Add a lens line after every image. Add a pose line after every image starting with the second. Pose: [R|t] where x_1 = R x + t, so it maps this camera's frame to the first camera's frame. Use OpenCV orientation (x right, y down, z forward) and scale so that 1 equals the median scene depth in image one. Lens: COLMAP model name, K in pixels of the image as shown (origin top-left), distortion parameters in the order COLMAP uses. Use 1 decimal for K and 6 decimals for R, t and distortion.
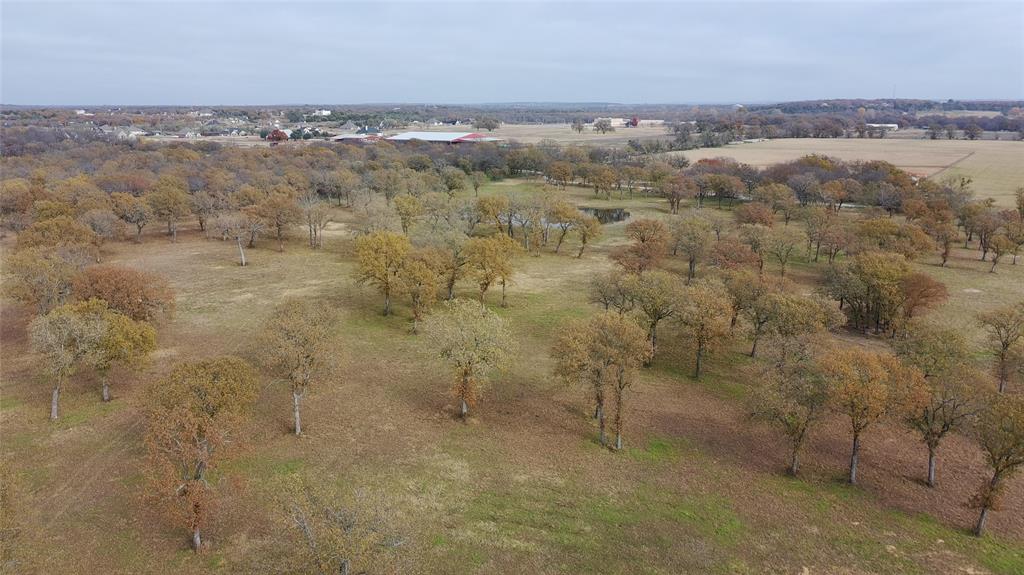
lens RADIAL K [[782.0, 0, 511.2], [0, 782.0, 292.9], [0, 0, 1]] dist [0.075328, -0.067461]
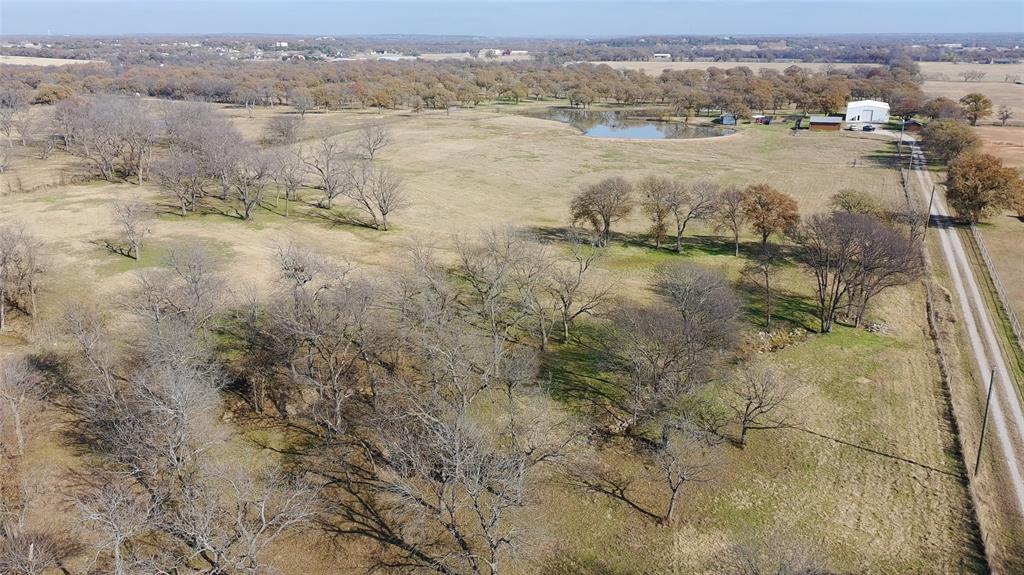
lens RADIAL K [[782.0, 0, 511.2], [0, 782.0, 292.9], [0, 0, 1]] dist [0.075328, -0.067461]
pose [[0.985181, -0.049627, 0.164184, -0.099725], [0.036378, 0.995907, 0.082744, 0.107337], [-0.167618, -0.075546, 0.982953, -0.472758]]
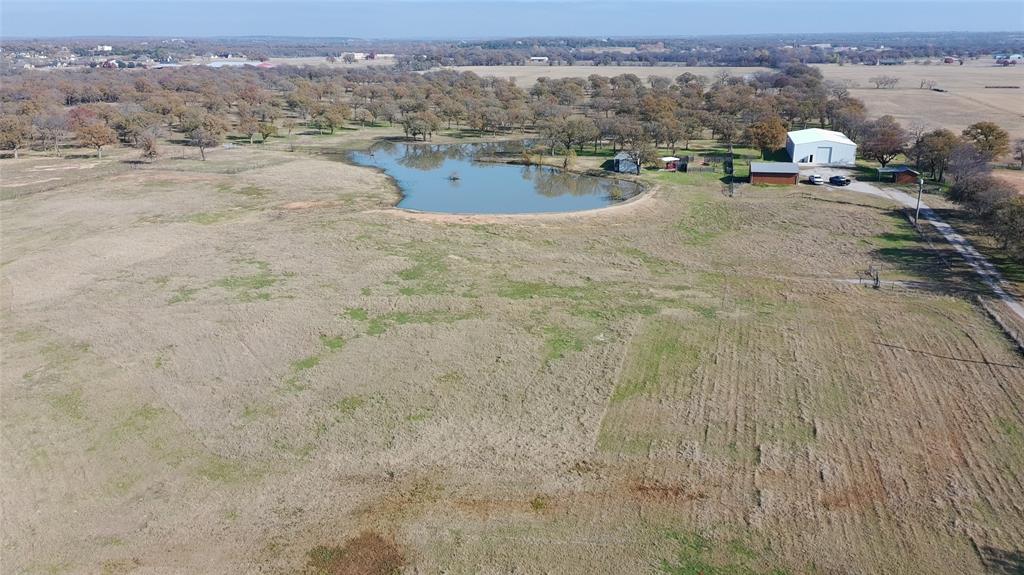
lens RADIAL K [[782.0, 0, 511.2], [0, 782.0, 292.9], [0, 0, 1]] dist [0.075328, -0.067461]
pose [[0.950595, -0.097677, 0.294666, -0.050806], [0.074698, 0.993291, 0.088283, 0.079599], [-0.301313, -0.061911, 0.951513, -0.358583]]
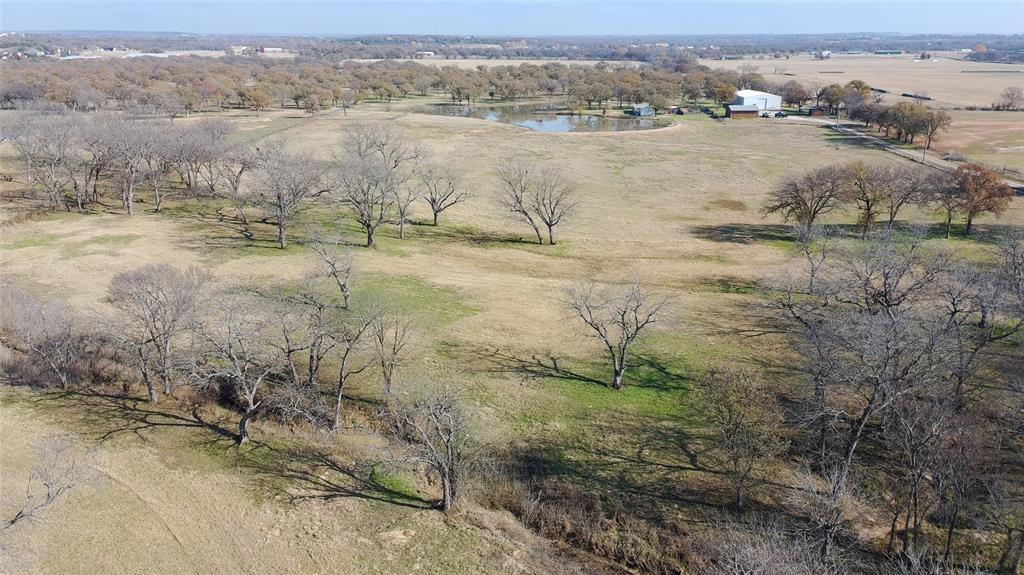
lens RADIAL K [[782.0, 0, 511.2], [0, 782.0, 292.9], [0, 0, 1]] dist [0.075328, -0.067461]
pose [[0.870957, -0.148908, 0.468253, -0.169150], [0.111096, 0.987974, 0.107543, 0.099801], [-0.478635, -0.041644, 0.877026, -0.427008]]
